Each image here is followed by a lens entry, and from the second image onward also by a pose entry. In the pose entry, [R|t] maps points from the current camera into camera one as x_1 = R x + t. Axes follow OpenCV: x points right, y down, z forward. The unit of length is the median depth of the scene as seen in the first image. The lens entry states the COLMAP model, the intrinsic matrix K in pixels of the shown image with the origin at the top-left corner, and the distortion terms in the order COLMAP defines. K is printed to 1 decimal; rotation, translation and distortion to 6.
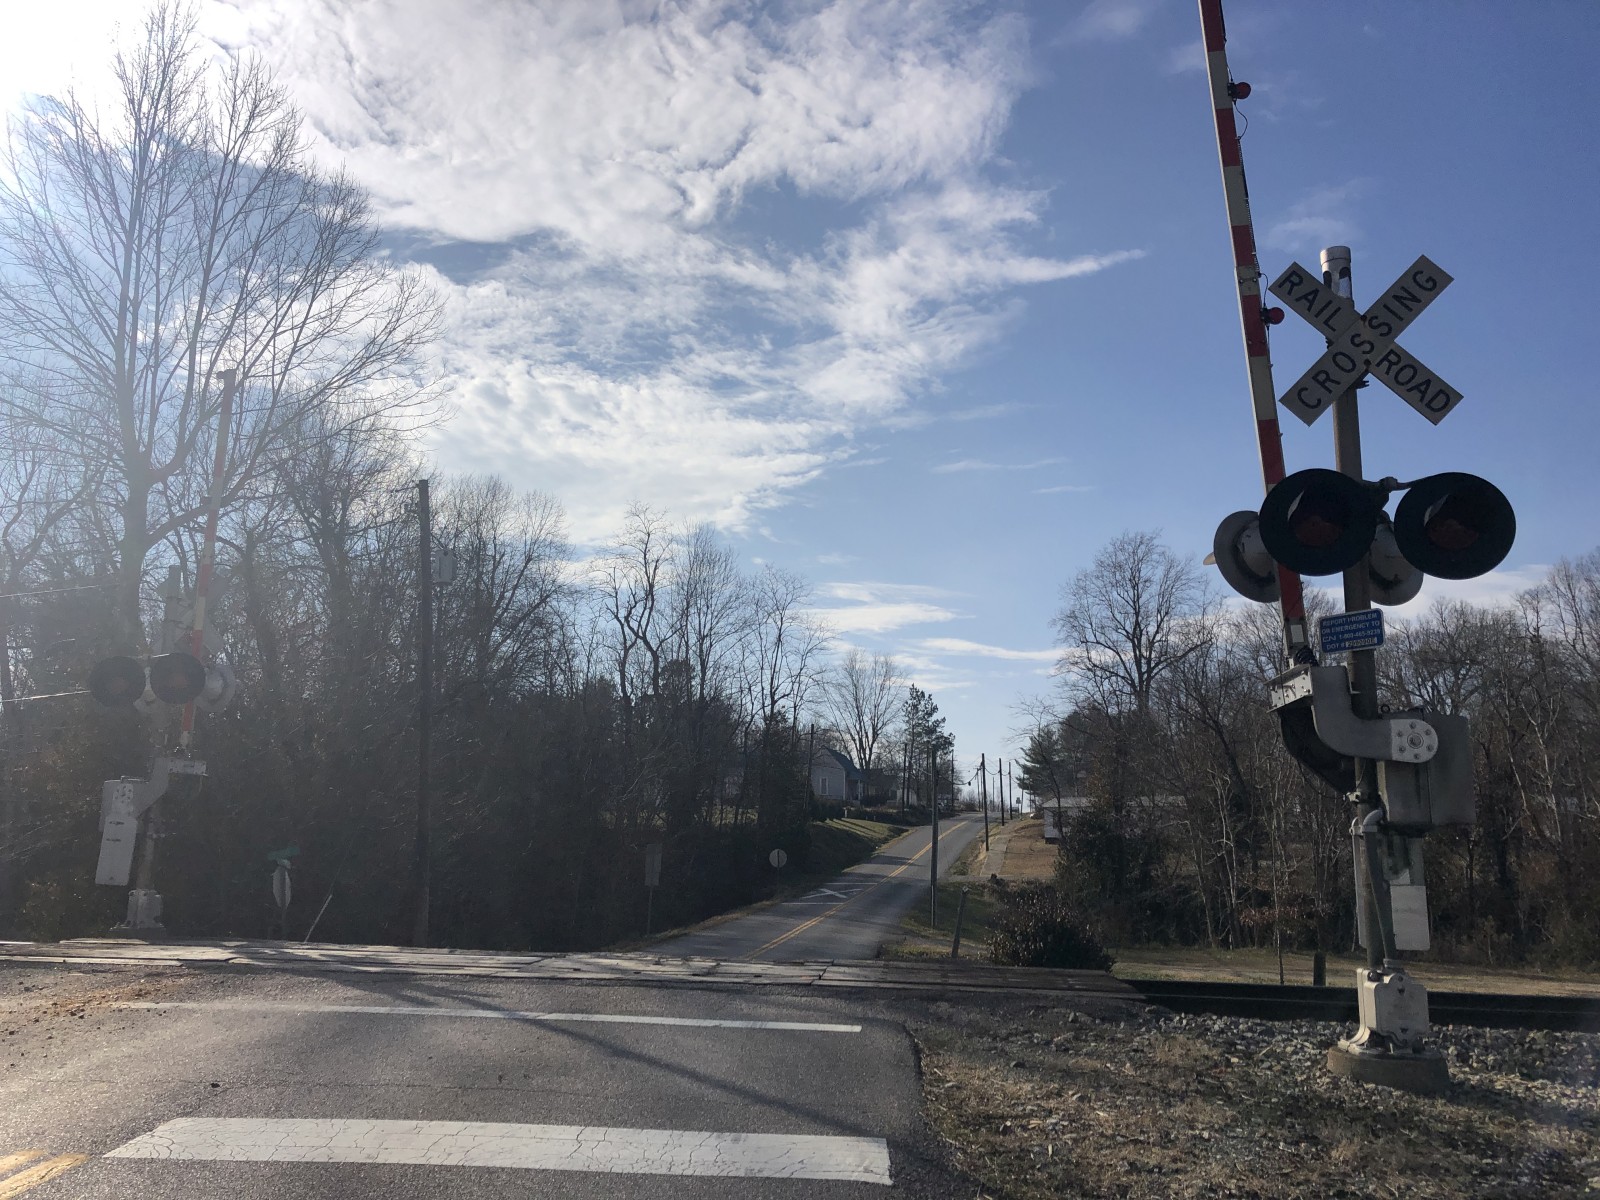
lens RADIAL K [[1308.7, 0, 786.4], [0, 1308.7, 609.1], [0, 0, 1]] dist [0.031260, -0.030529]
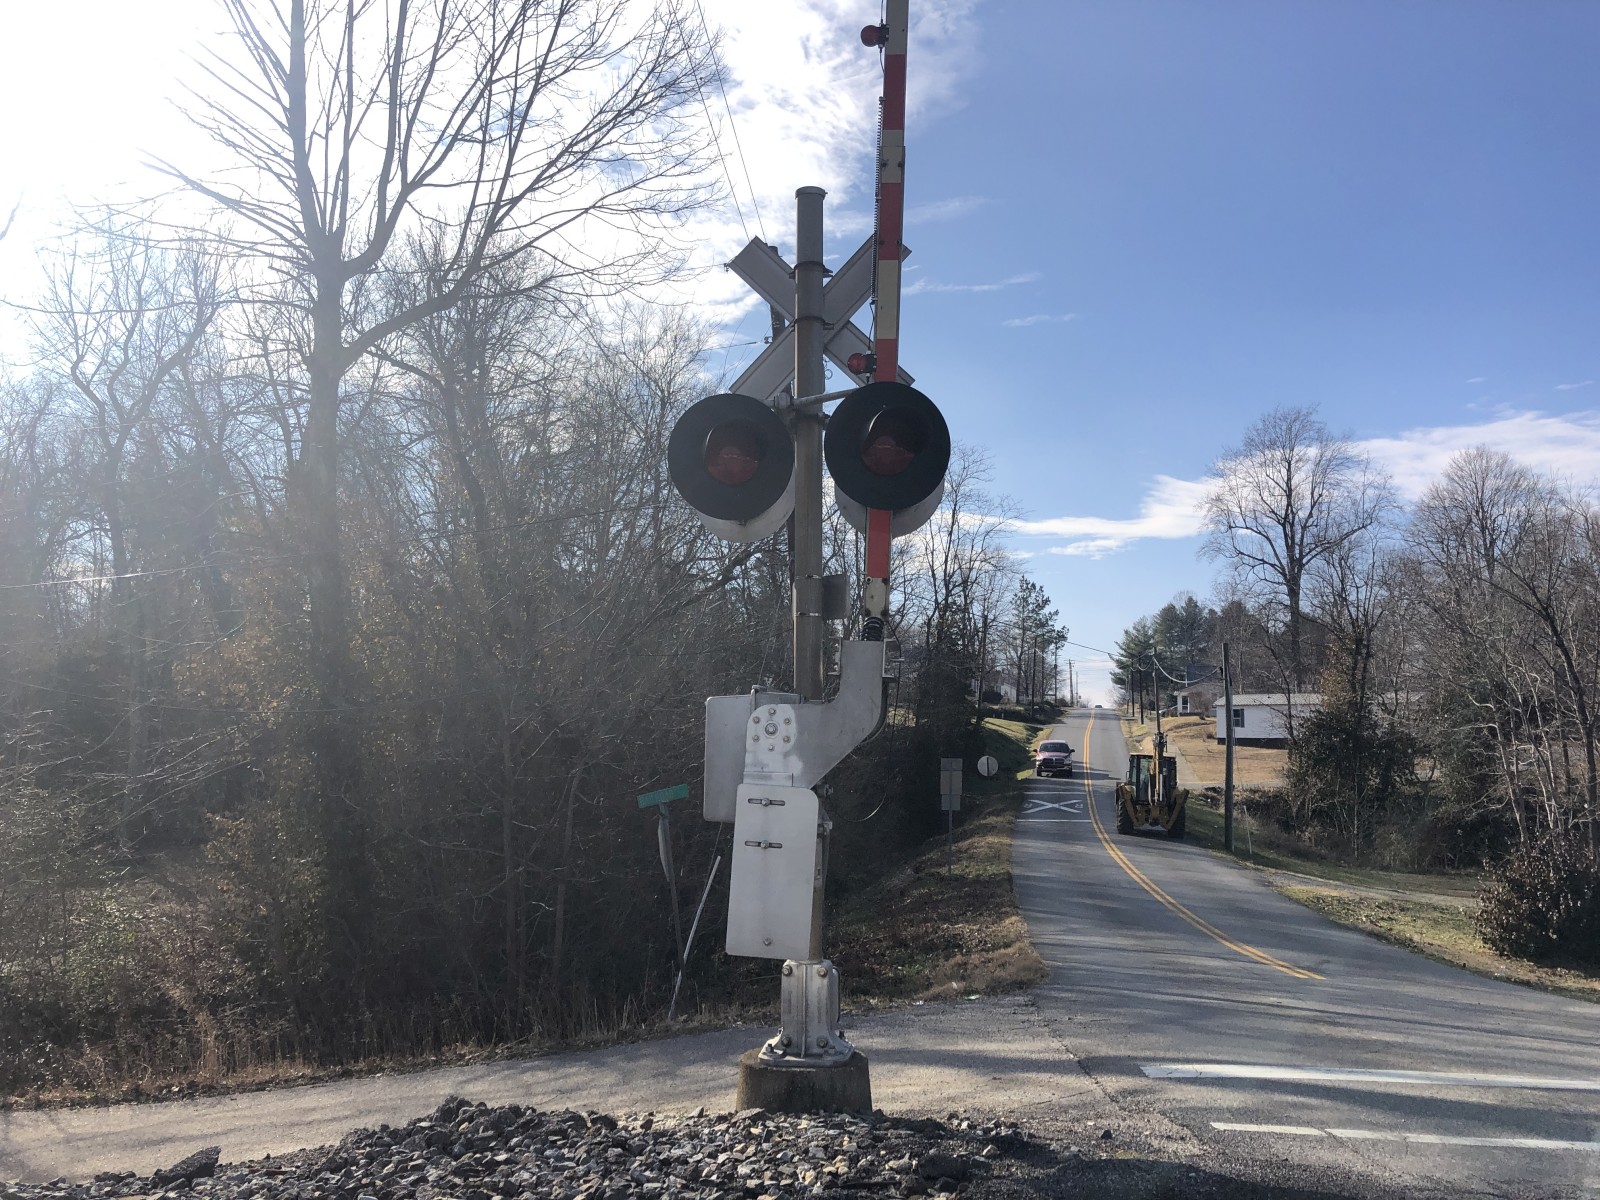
lens RADIAL K [[1308.7, 0, 812.1], [0, 1308.7, 596.6], [0, 0, 1]] dist [0.031260, -0.030529]
pose [[0.999811, -0.003079, -0.019218, -0.120952], [0.004415, 0.997548, 0.069840, 0.018275], [0.018955, -0.069912, 0.997373, 0.152288]]
